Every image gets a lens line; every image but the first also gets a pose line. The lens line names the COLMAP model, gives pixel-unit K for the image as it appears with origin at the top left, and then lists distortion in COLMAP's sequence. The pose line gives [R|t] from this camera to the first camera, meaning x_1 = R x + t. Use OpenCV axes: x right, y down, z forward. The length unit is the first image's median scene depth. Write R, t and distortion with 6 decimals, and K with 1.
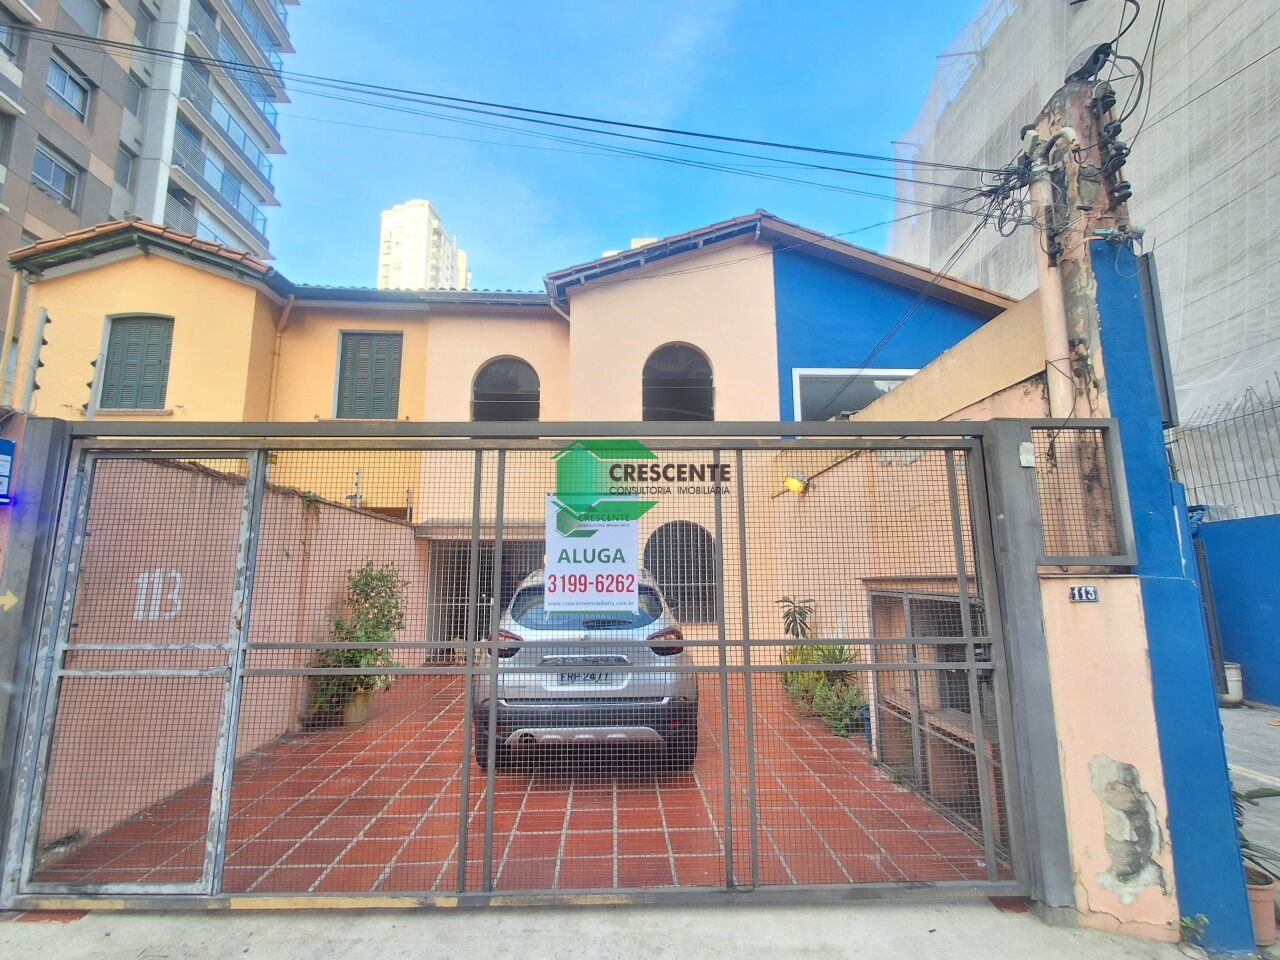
lens RADIAL K [[576.4, 0, 640.0], [0, 576.4, 480.0], [0, 0, 1]] dist [0.001211, 0.000077]
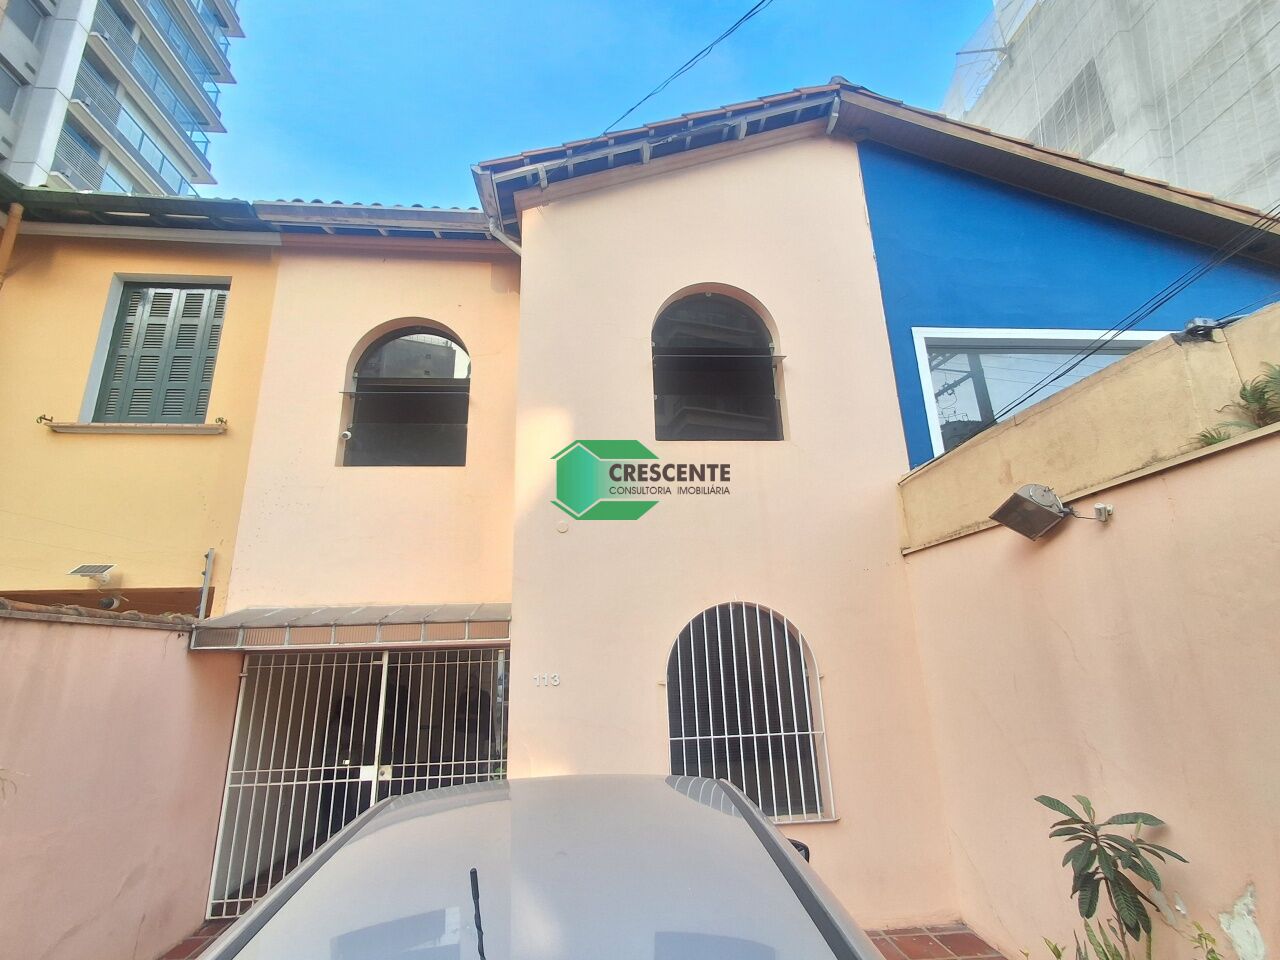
lens RADIAL K [[584.2, 0, 632.9], [0, 584.2, 484.1], [0, 0, 1]] dist [0.003938, 0.001023]
pose [[0.999378, -0.015433, 0.031695, -0.032502], [0.018989, 0.993170, -0.115121, 0.022142], [-0.029702, 0.115651, 0.992846, 0.439380]]
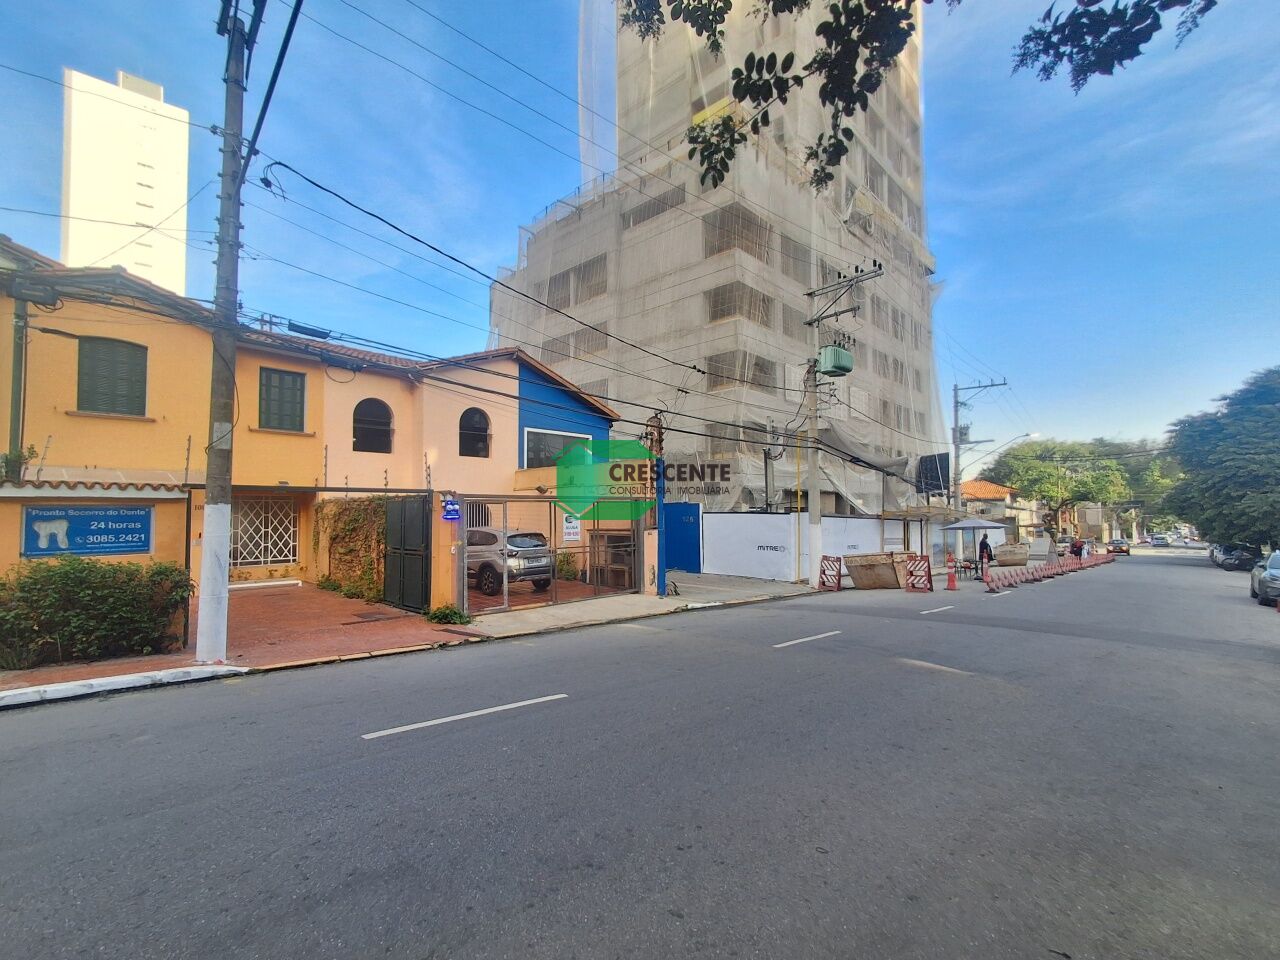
lens RADIAL K [[584.2, 0, 632.9], [0, 584.2, 484.1], [0, 0, 1]] dist [0.003938, 0.001023]
pose [[0.706971, 0.030518, 0.706584, -0.912825], [-0.107788, 0.992047, 0.065000, -0.167414], [-0.698980, -0.122115, 0.704638, -0.752730]]
